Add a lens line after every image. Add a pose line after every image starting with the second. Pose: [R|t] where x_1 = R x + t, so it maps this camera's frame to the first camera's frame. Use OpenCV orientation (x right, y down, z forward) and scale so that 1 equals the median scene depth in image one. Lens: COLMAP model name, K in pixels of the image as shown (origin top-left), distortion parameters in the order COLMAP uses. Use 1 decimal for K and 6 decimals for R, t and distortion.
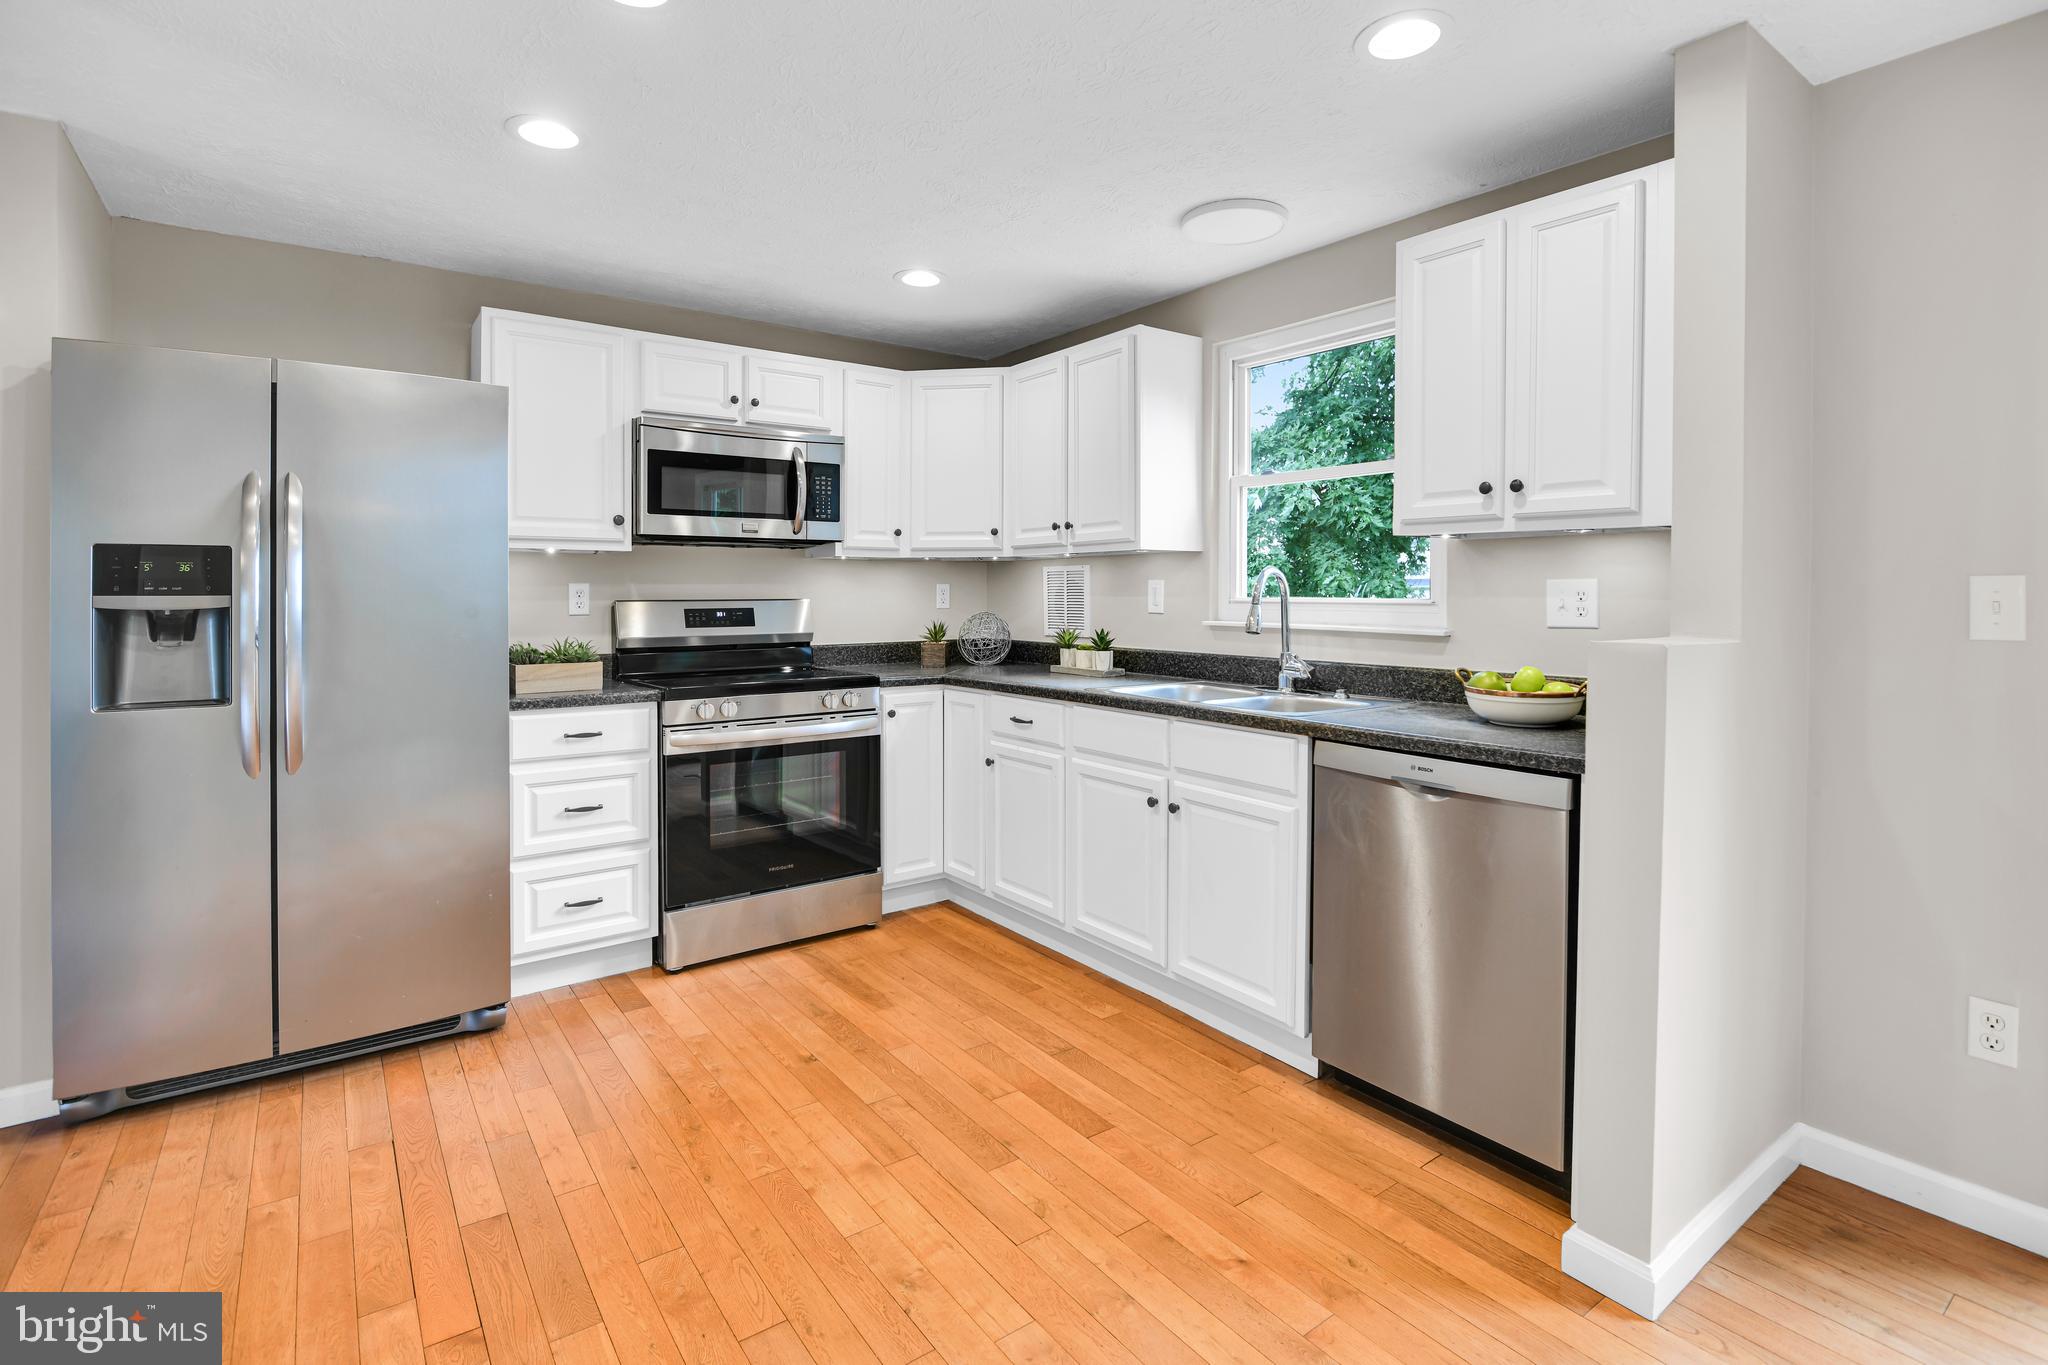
lens RADIAL K [[977.3, 0, 1023.5], [0, 977.3, 601.5], [0, 0, 1]] dist [-0.003069, -0.000727]
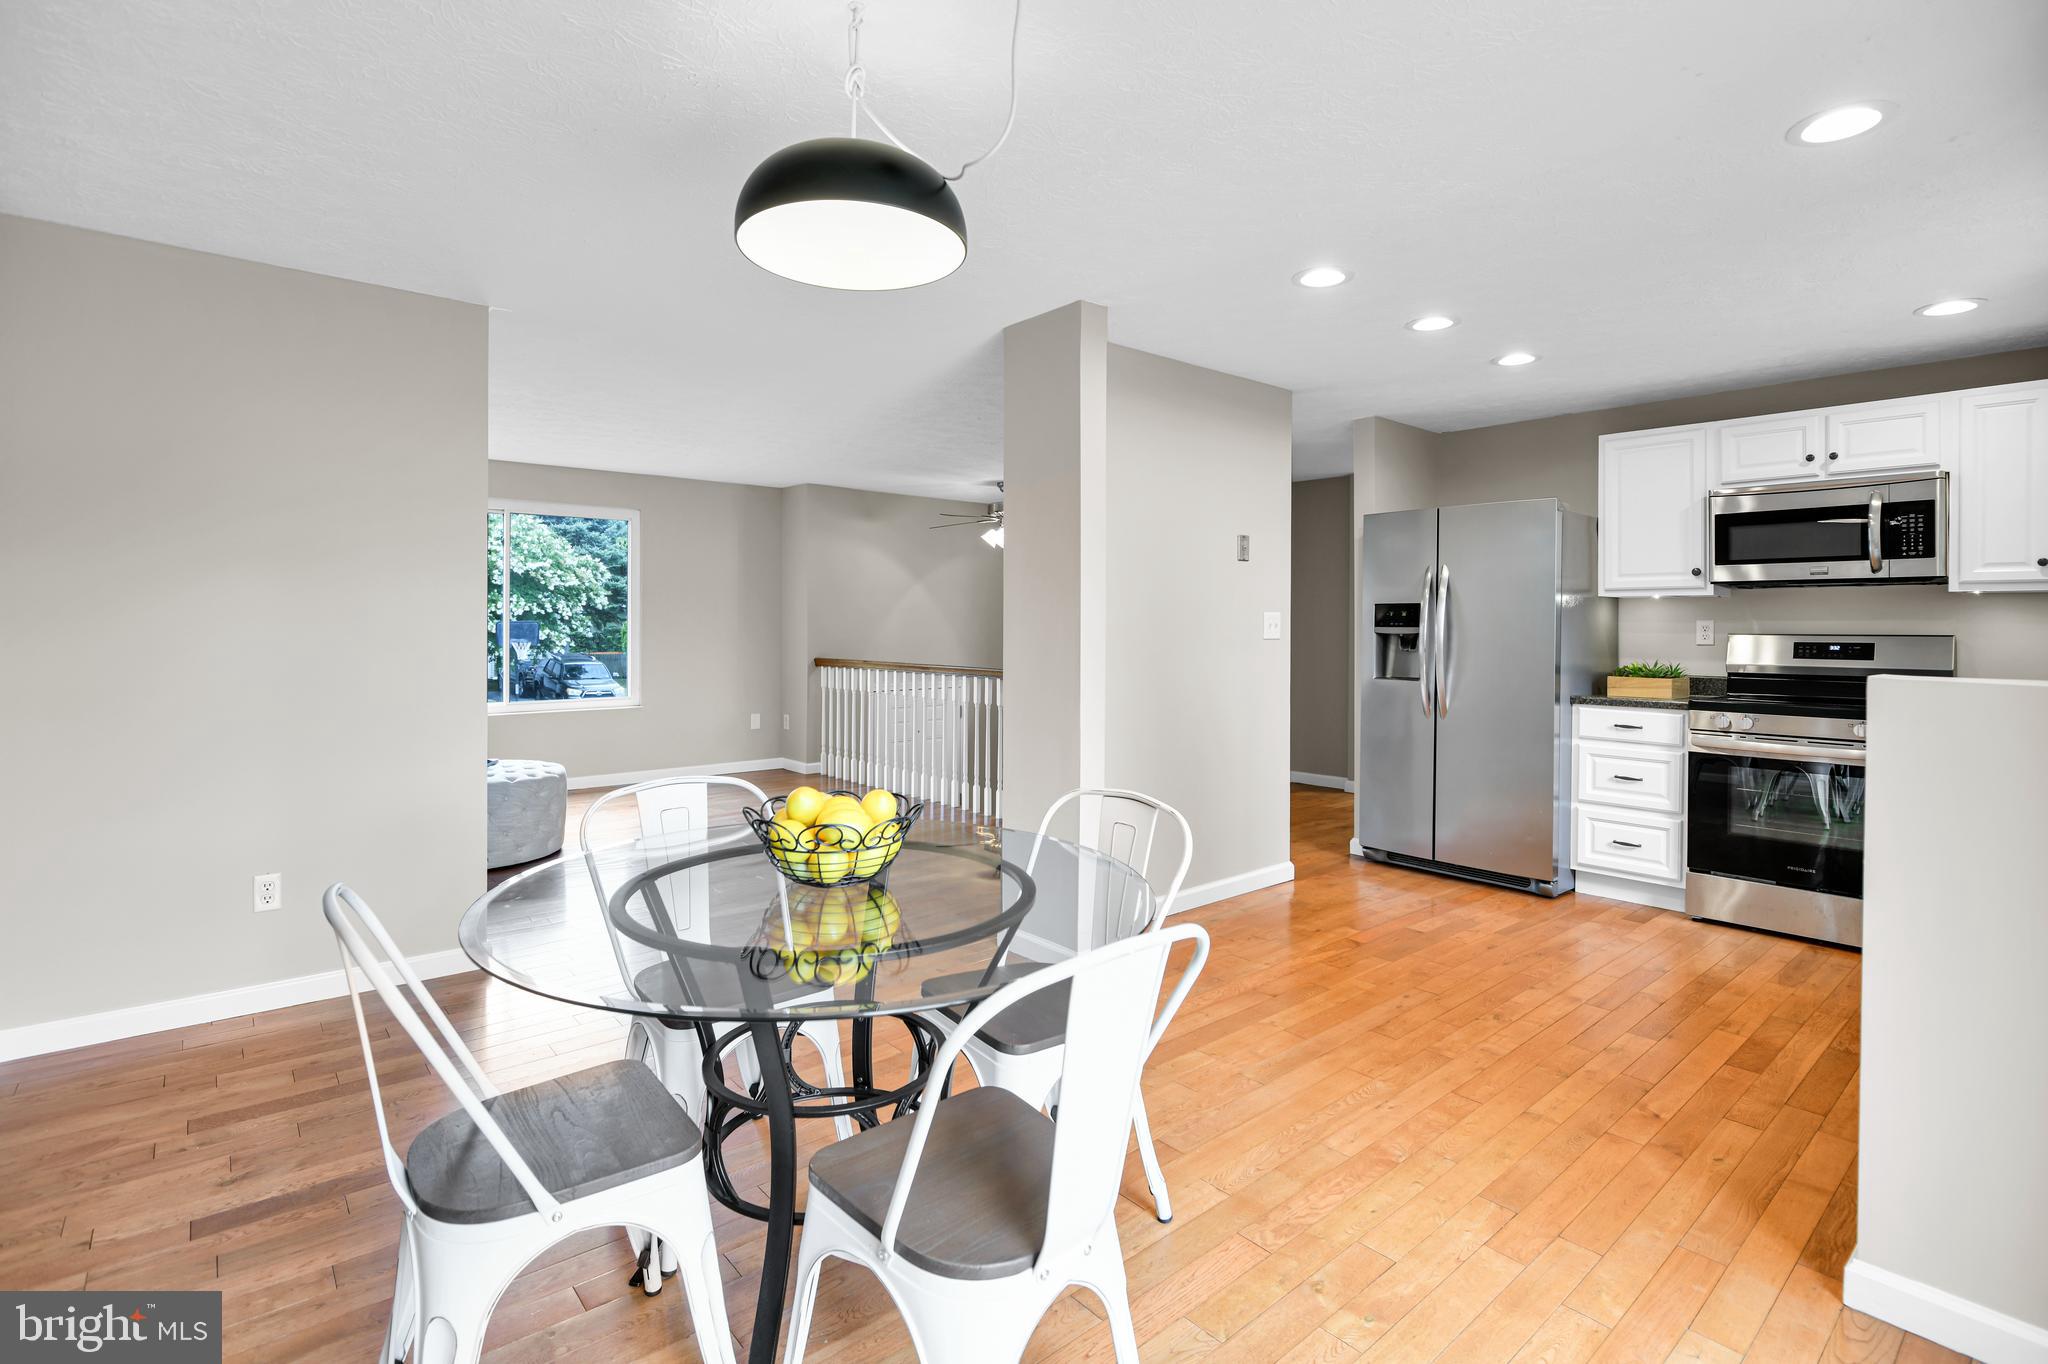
lens RADIAL K [[964.1, 0, 1018.3], [0, 964.1, 637.5], [0, 0, 1]] dist [-0.000058, 0.000195]
pose [[0.080104, 0.014371, -0.996683, 0.791198], [-0.015847, 0.999788, 0.013143, 0.001832], [0.996661, 0.014742, 0.080314, -0.005023]]
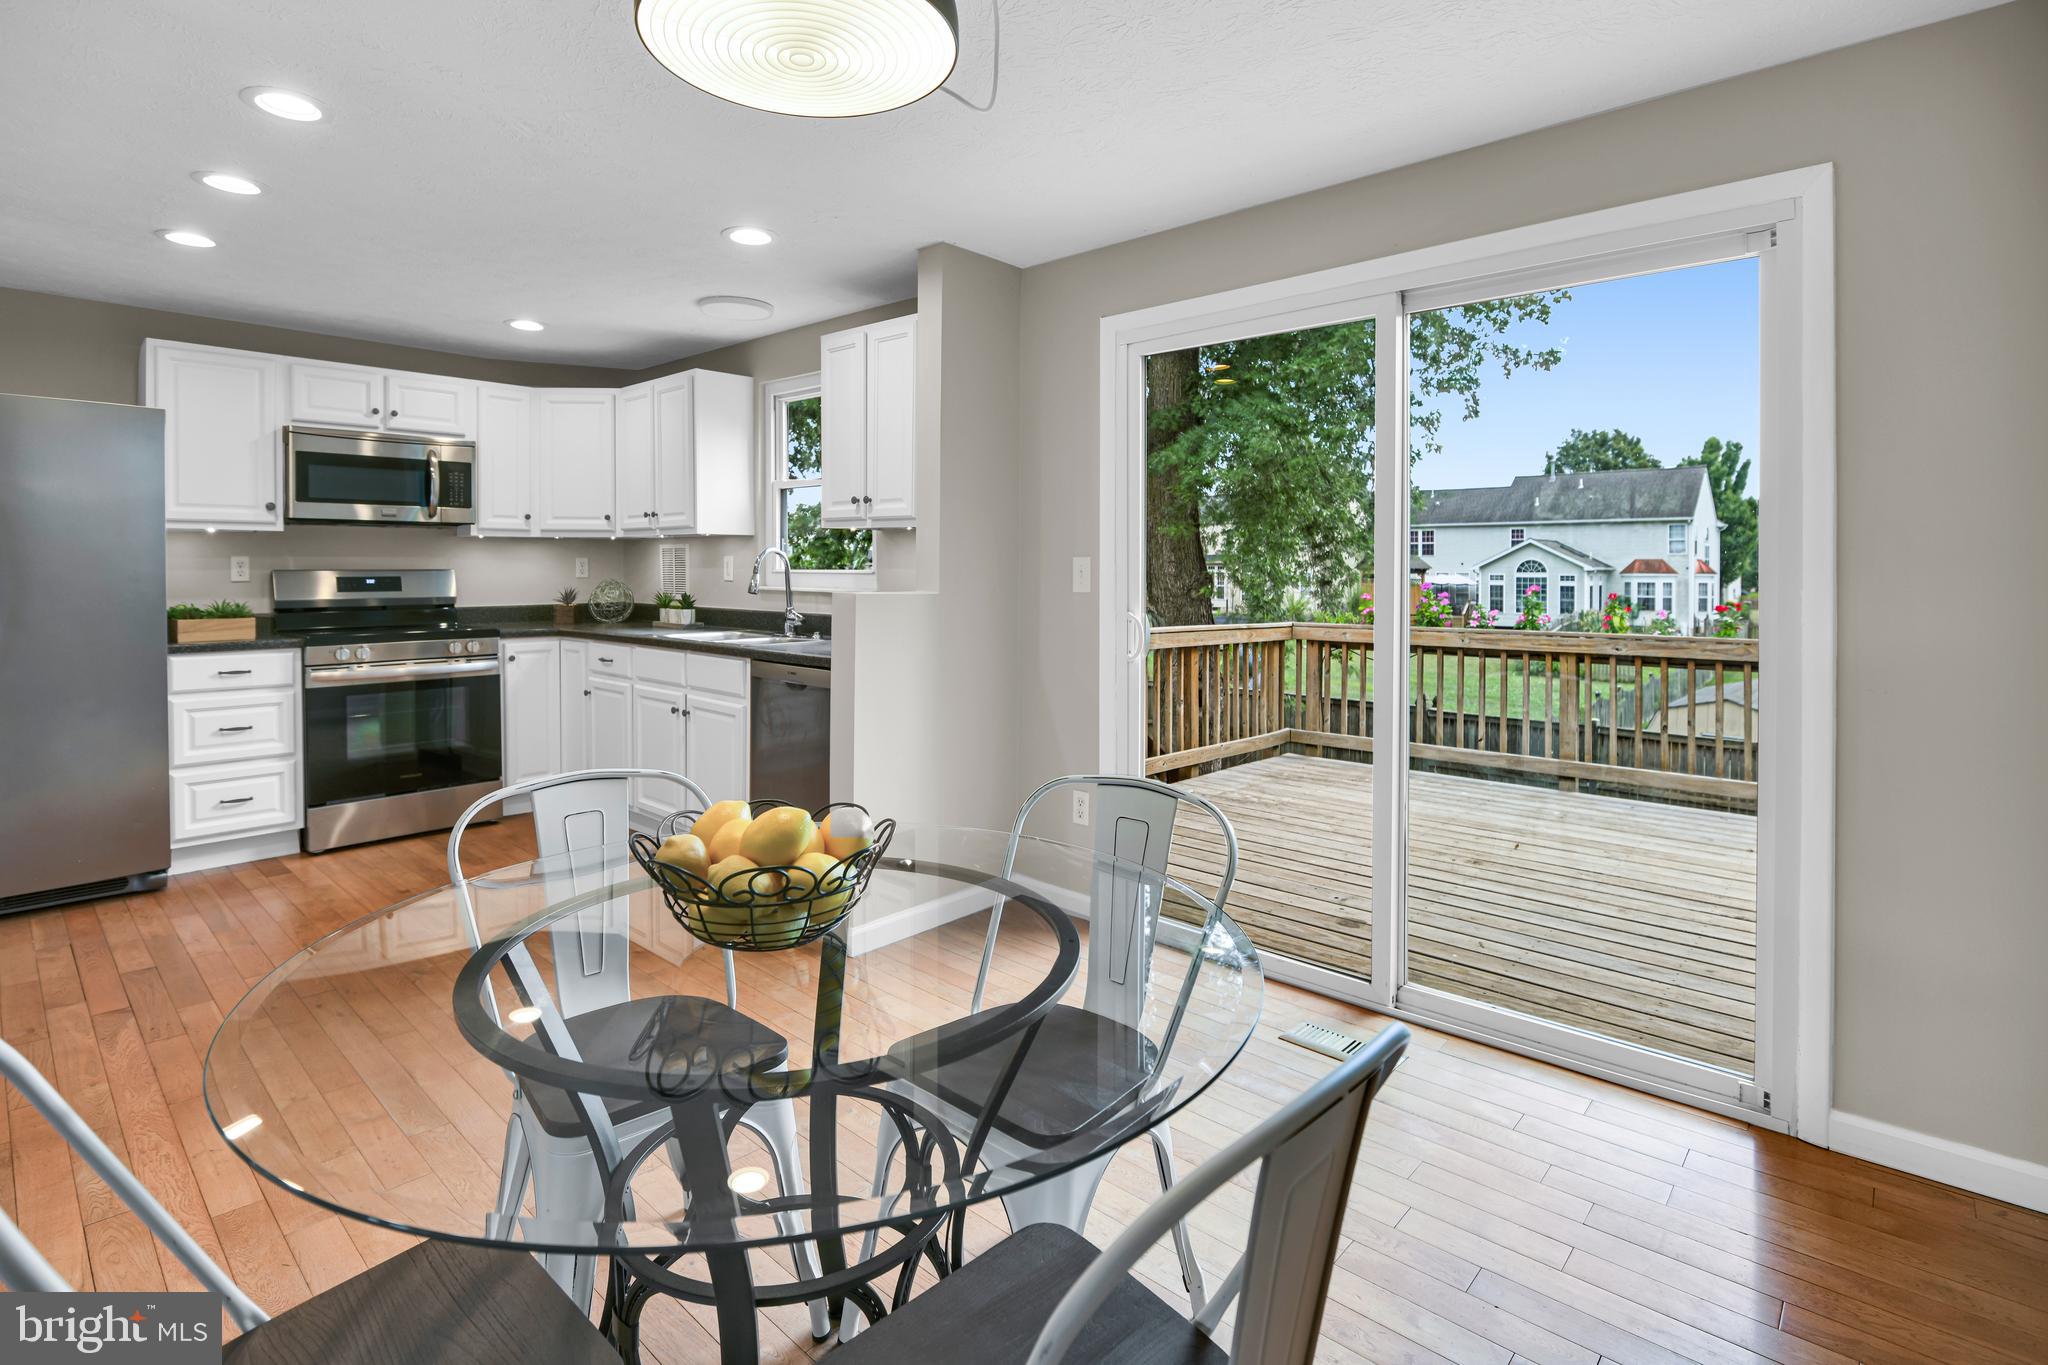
lens RADIAL K [[988.6, 0, 1017.0], [0, 988.6, 590.5], [0, 0, 1]] dist [-0.001449, -0.010668]
pose [[0.982207, -0.000325, 0.187804, 0.295123], [-0.002269, 0.999905, 0.013598, 0.006374], [-0.187790, -0.013782, 0.982112, -0.434985]]
